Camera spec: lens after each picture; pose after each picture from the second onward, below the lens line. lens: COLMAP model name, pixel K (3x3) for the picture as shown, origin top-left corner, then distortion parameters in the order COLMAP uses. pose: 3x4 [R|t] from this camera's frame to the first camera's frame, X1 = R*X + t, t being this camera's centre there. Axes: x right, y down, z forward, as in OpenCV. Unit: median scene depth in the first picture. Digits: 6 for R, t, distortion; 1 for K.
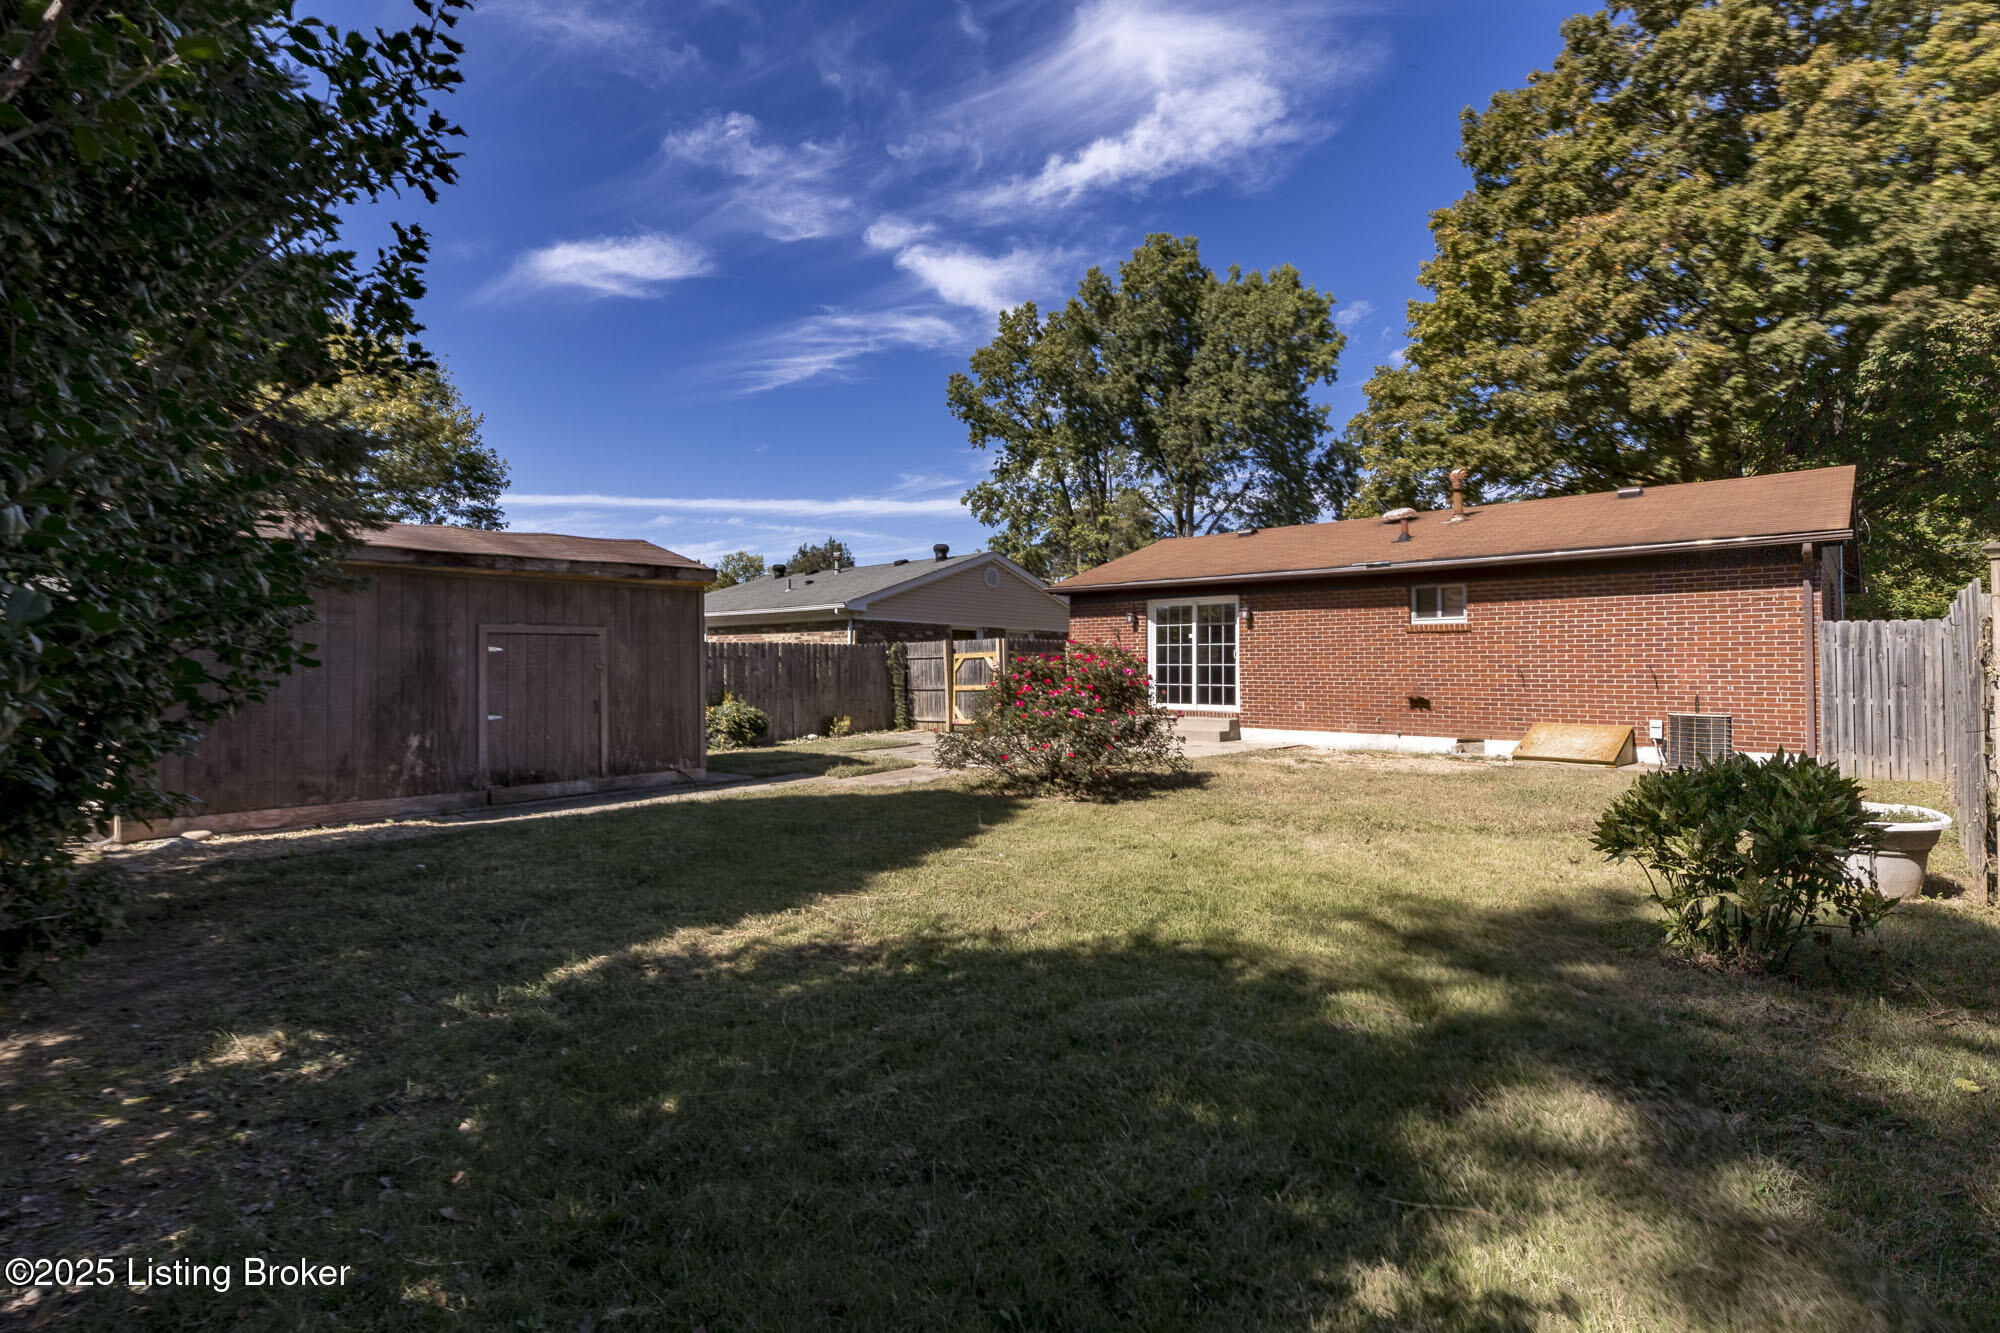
lens RADIAL K [[932.2, 0, 1000.0], [0, 932.2, 666.5], [0, 0, 1]] dist [-0.000504, -0.000352]
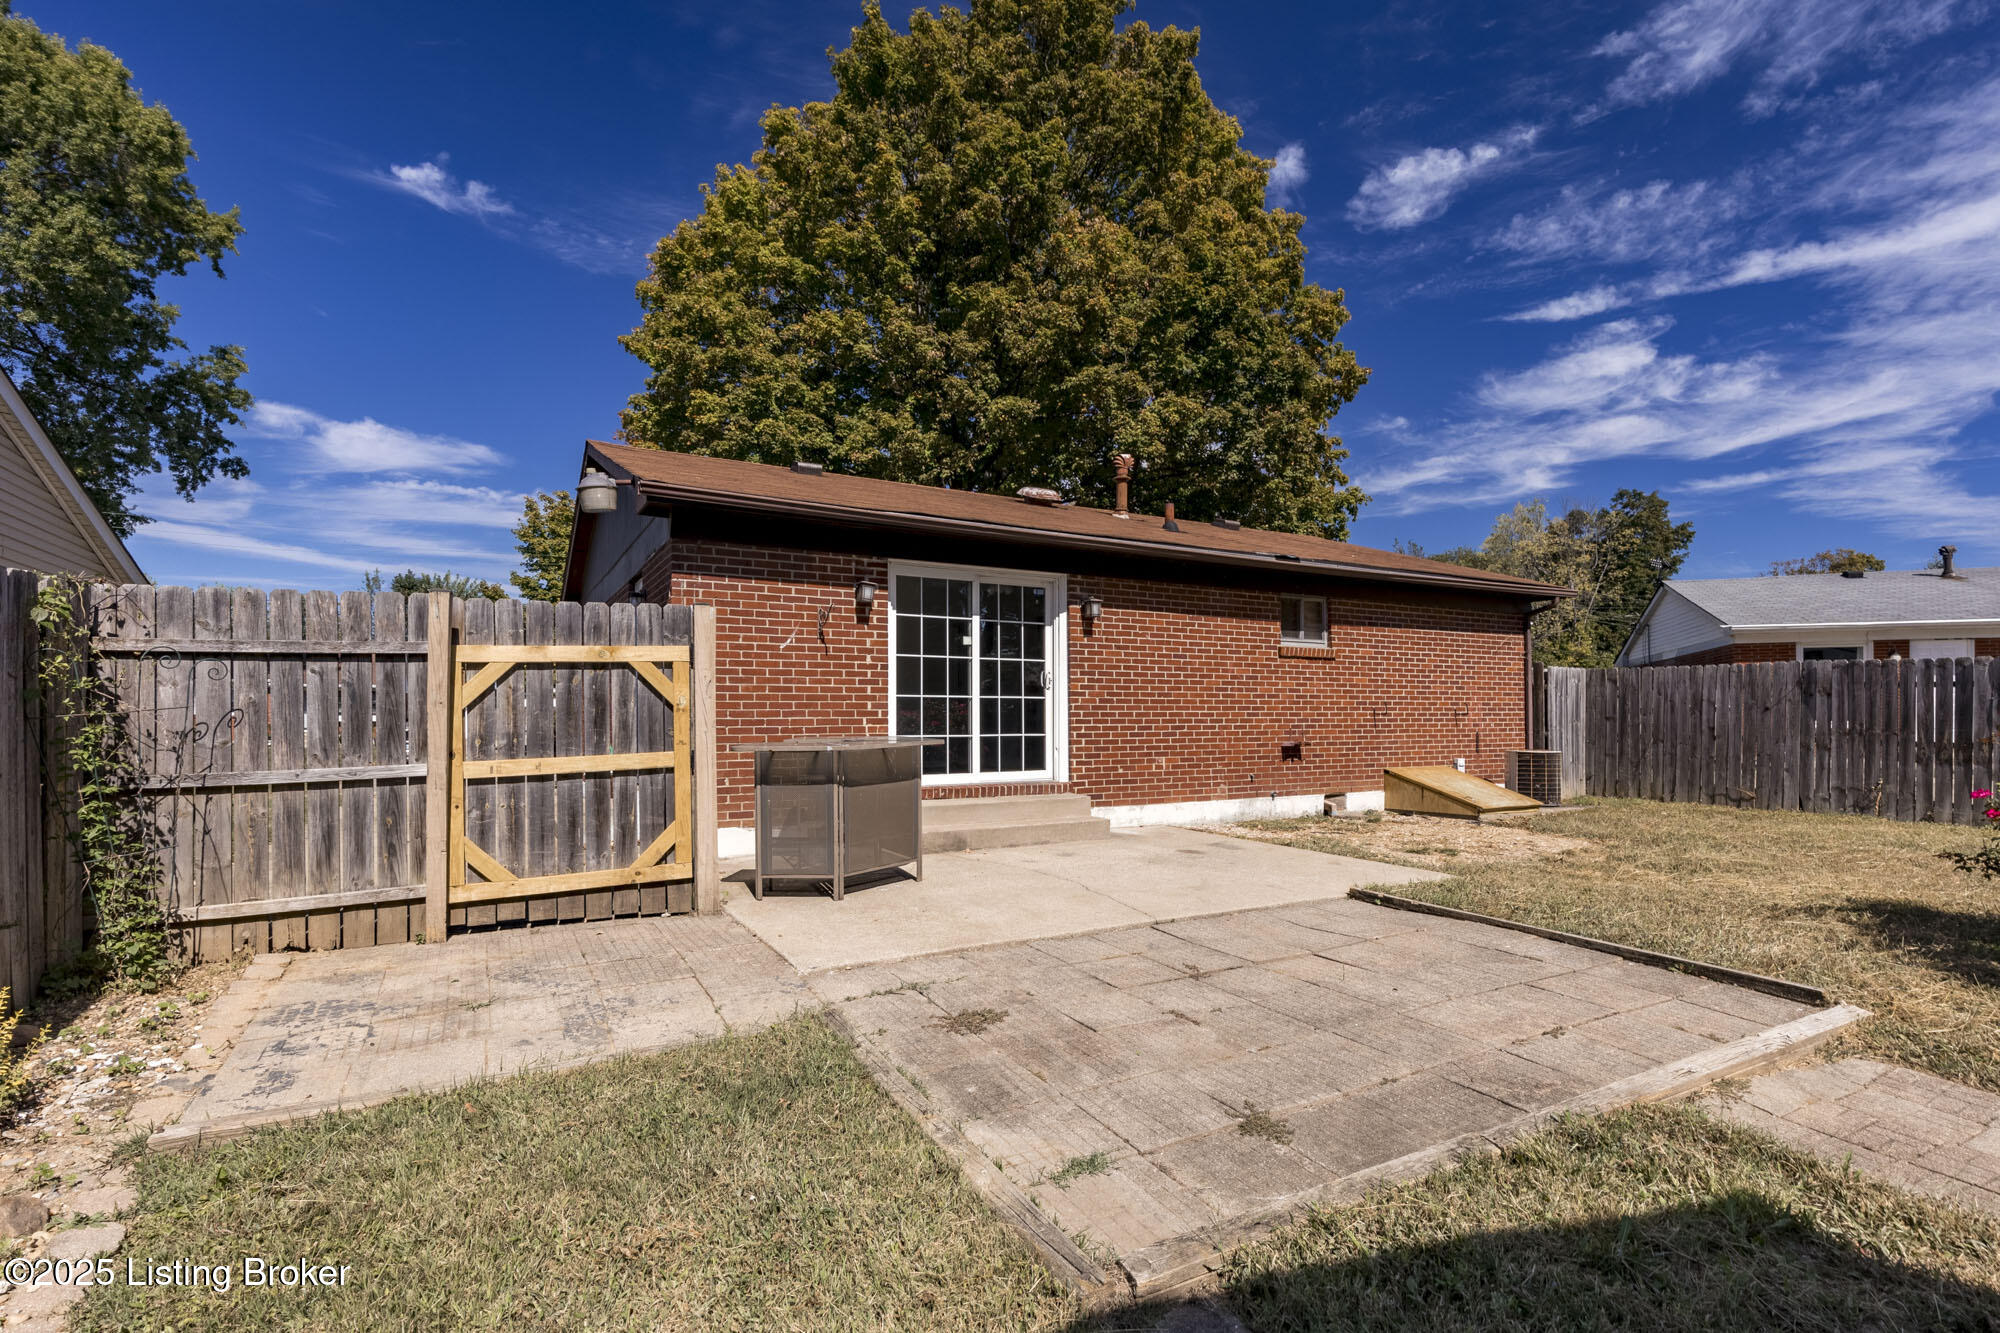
lens RADIAL K [[914.8, 0, 1000.6], [0, 914.8, 717.0], [0, 0, 1]] dist [0.006066, -0.000053]
pose [[0.318979, -0.006905, 0.947737, -0.227505], [-0.003273, 0.999959, 0.008387, 0.004298], [-0.947756, -0.005777, 0.318943, 0.693659]]
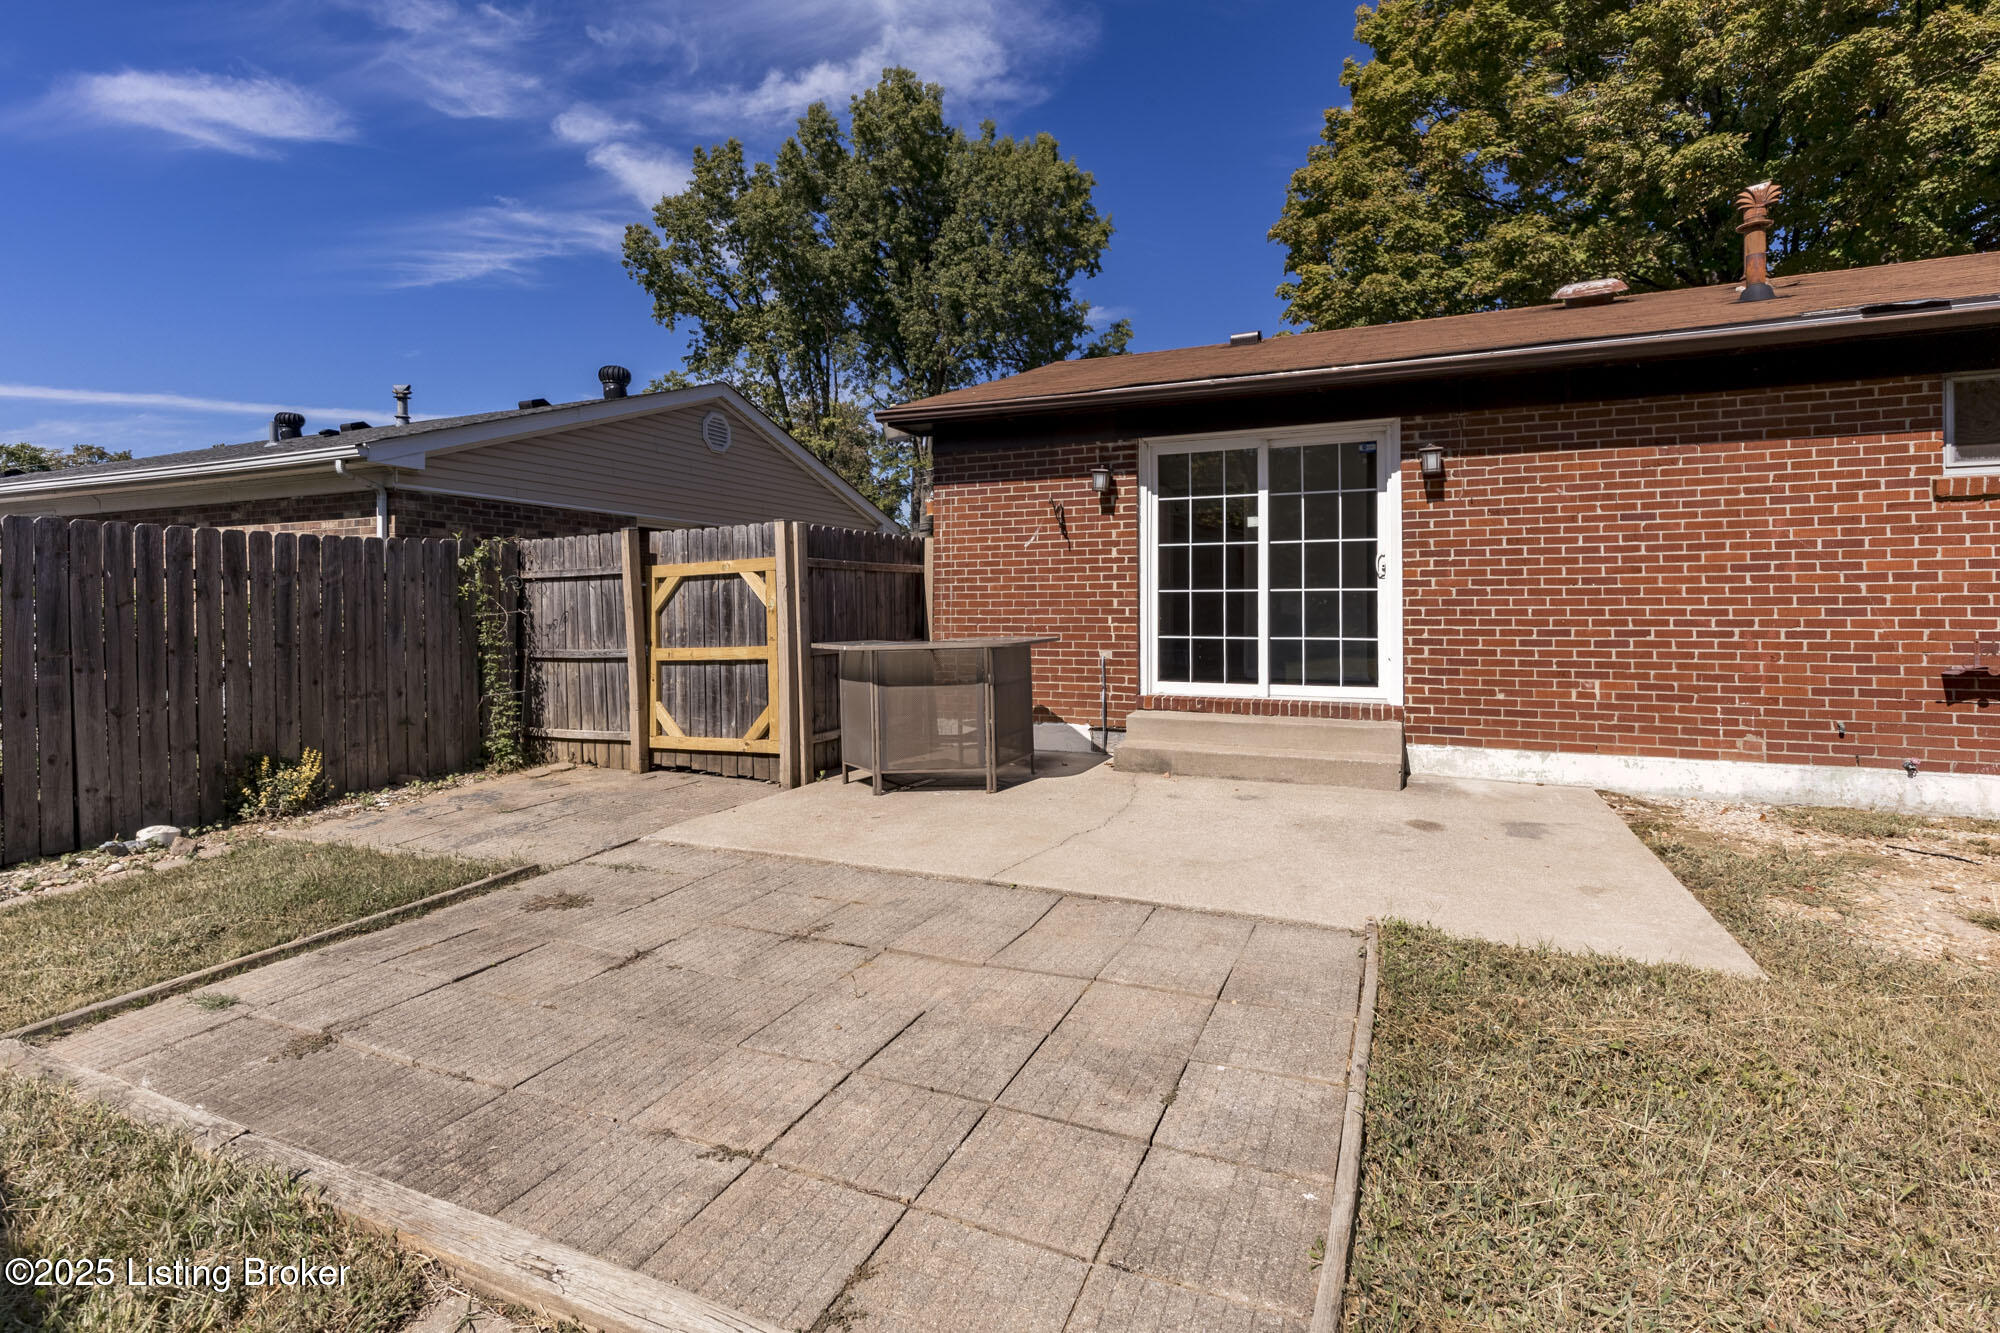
lens RADIAL K [[932.9, 0, 993.4], [0, 932.9, 613.3], [0, 0, 1]] dist [0.007362, 0.000085]
pose [[0.949782, -0.010623, 0.312733, -0.032836], [0.006519, 0.999878, 0.014165, 0.001446], [-0.312846, -0.011415, 0.949735, 0.537236]]
